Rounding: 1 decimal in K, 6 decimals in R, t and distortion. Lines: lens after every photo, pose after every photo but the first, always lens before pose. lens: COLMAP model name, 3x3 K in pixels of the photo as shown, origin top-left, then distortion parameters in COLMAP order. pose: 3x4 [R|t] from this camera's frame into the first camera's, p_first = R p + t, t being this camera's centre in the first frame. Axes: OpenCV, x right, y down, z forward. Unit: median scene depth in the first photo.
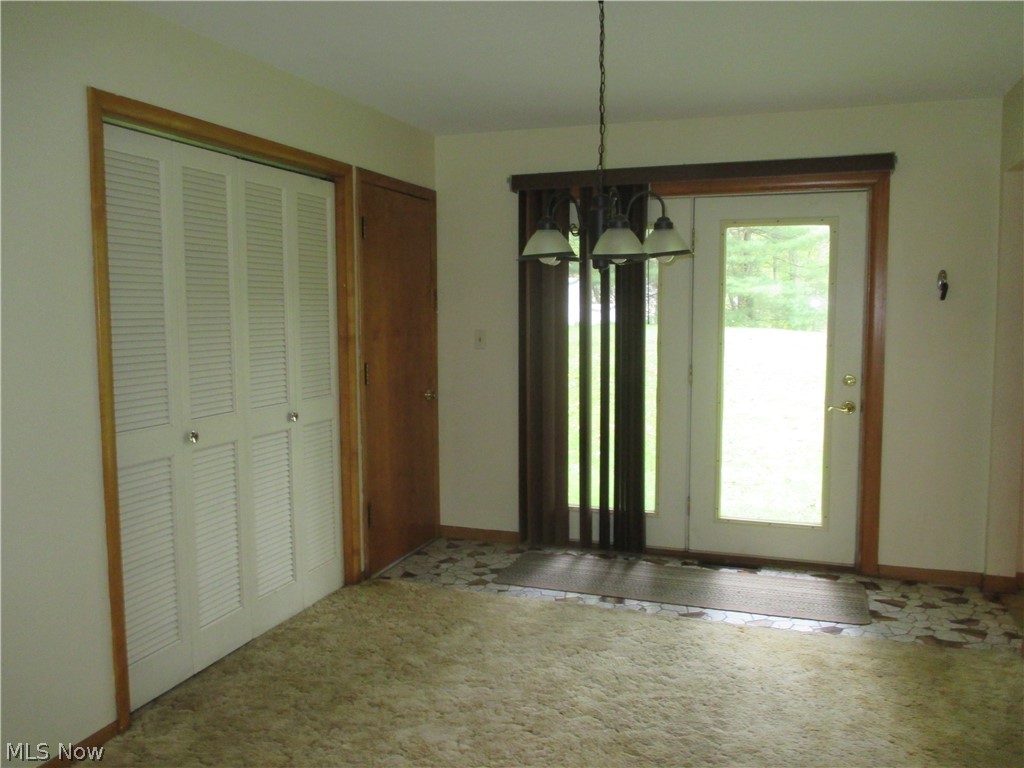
lens RADIAL K [[865.5, 0, 512.0], [0, 865.5, 384.0], [0, 0, 1]] dist [-0.011618, -0.008565]
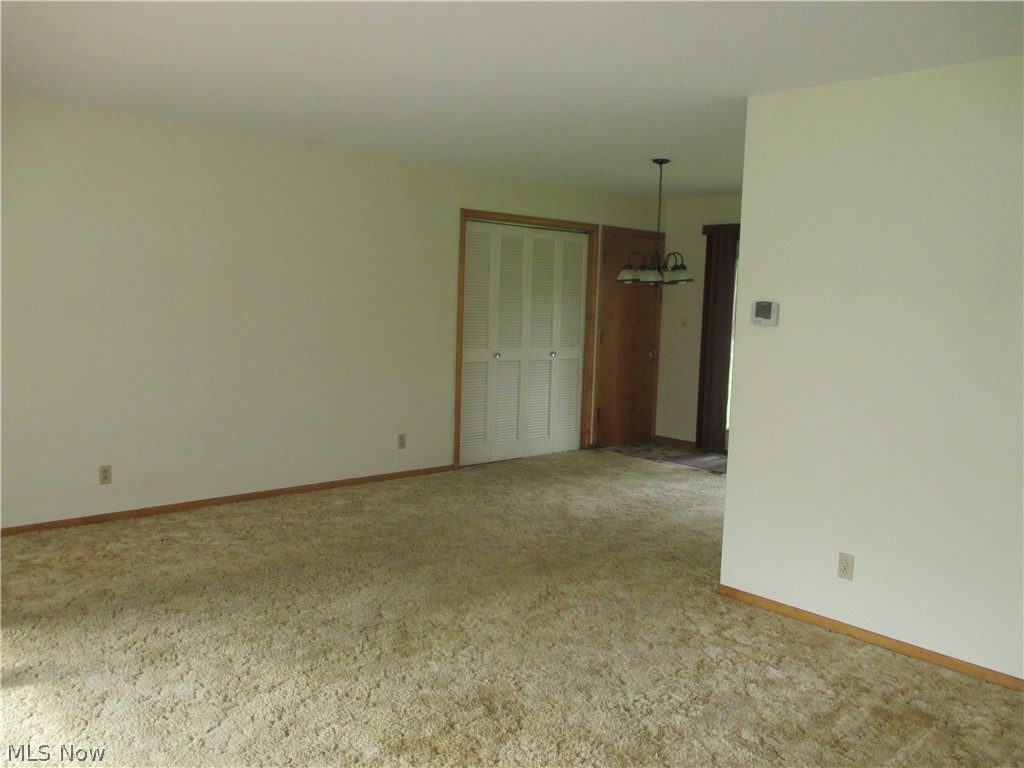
lens RADIAL K [[865.5, 0, 512.0], [0, 865.5, 384.0], [0, 0, 1]] dist [-0.011618, -0.008565]
pose [[0.878405, 0.083851, -0.470503, 0.566506], [-0.080427, 0.996383, 0.027418, 0.055472], [0.471101, 0.013757, 0.881972, -0.747904]]
